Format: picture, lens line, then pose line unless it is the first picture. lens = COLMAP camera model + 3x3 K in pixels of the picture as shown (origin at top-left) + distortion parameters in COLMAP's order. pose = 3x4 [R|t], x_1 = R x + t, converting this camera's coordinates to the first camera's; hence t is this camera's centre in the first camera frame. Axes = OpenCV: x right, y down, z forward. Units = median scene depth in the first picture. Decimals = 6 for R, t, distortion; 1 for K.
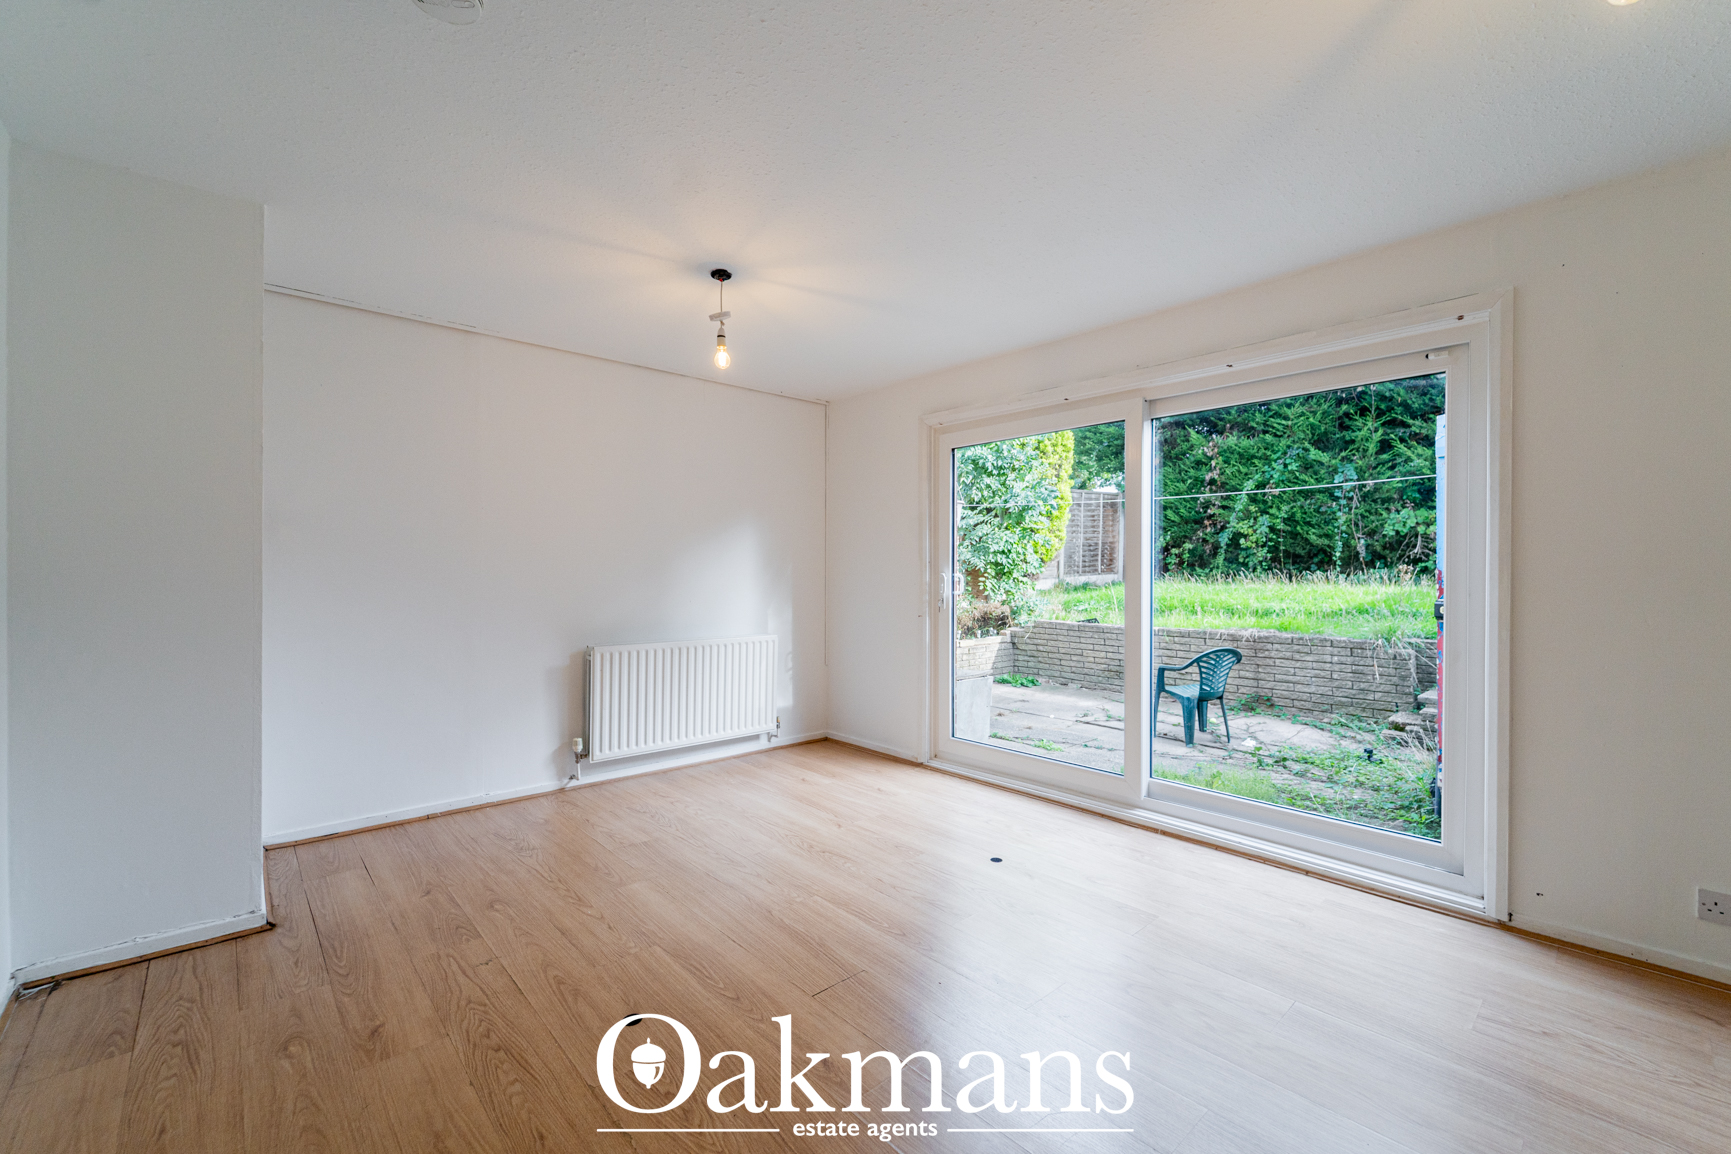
lens RADIAL K [[709.4, 0, 863.2], [0, 709.4, 572.2], [0, 0, 1]] dist [-0.001438, -0.000080]
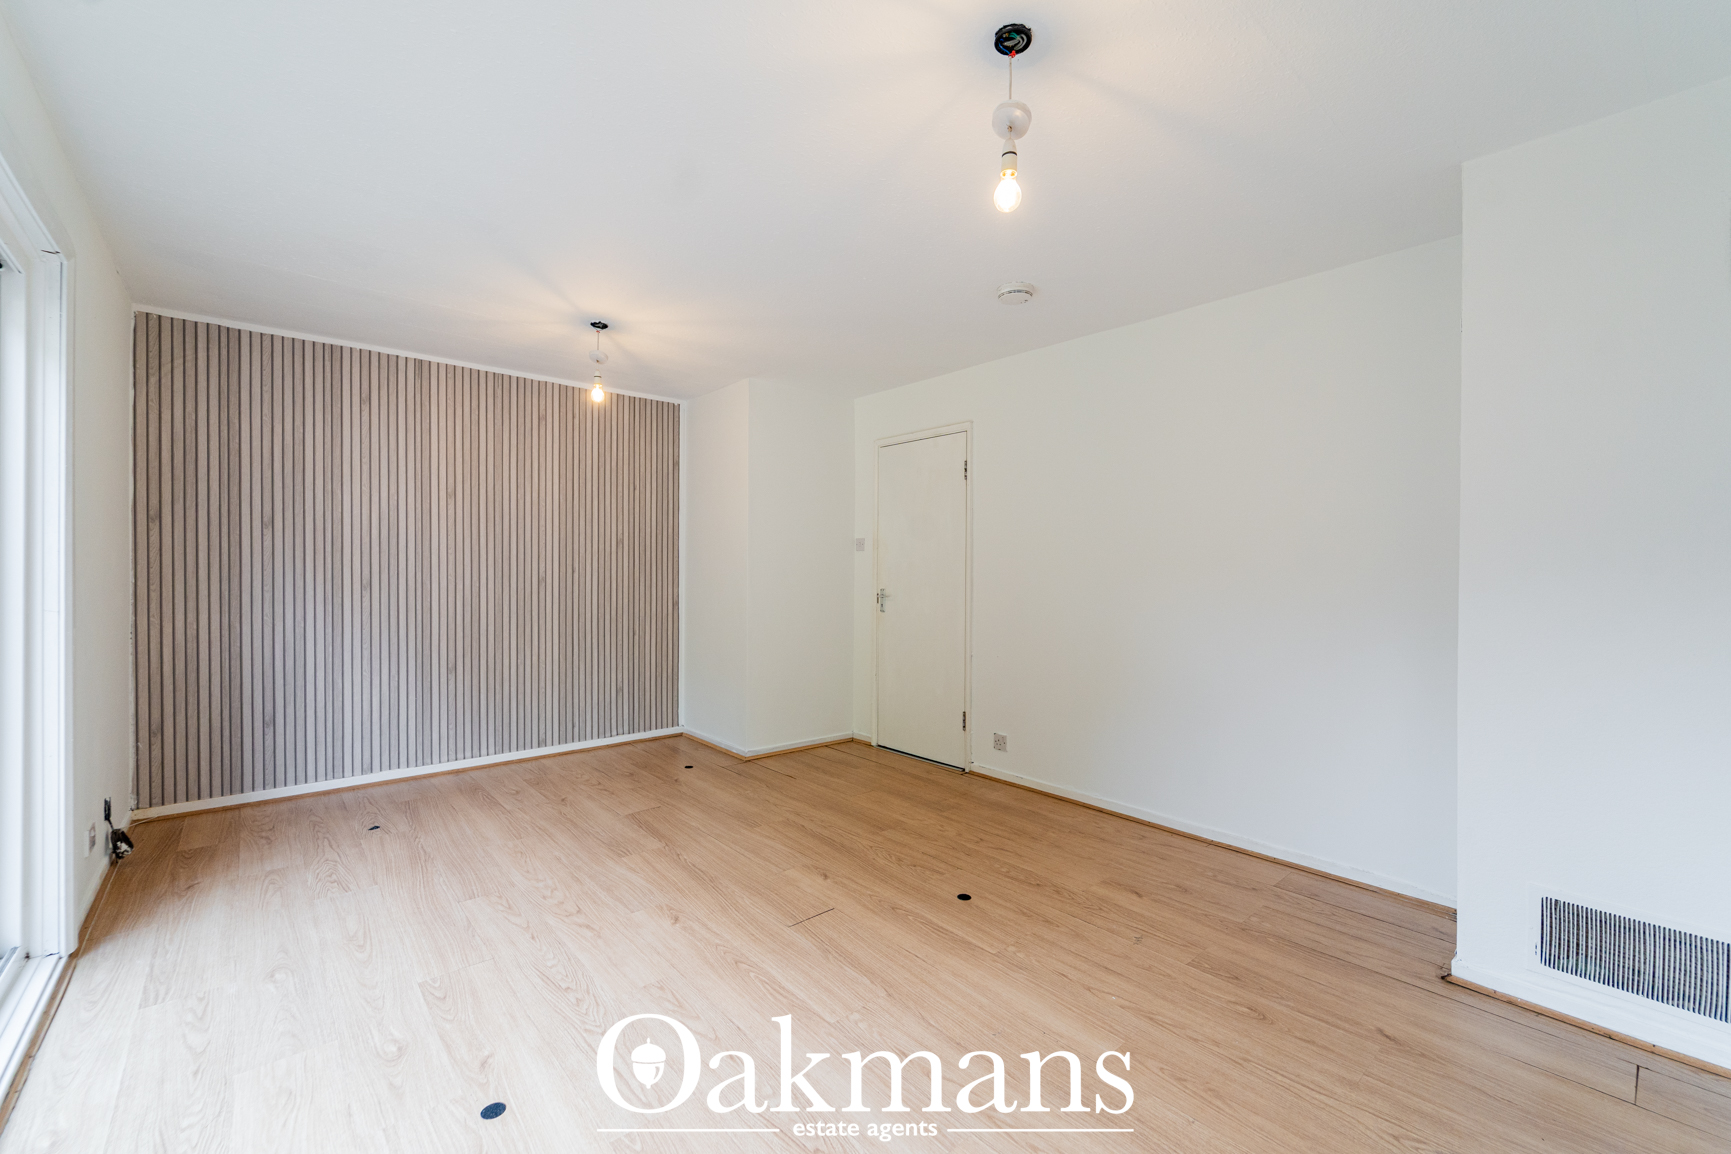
lens RADIAL K [[709.4, 0, 855.2], [0, 709.4, 580.2], [0, 0, 1]] dist [-0.001438, -0.000080]
pose [[-0.999384, -0.011199, 0.033257, -0.124847], [-0.010920, 0.999904, 0.008575, 0.003100], [-0.033349, 0.008206, -0.999410, 1.960866]]
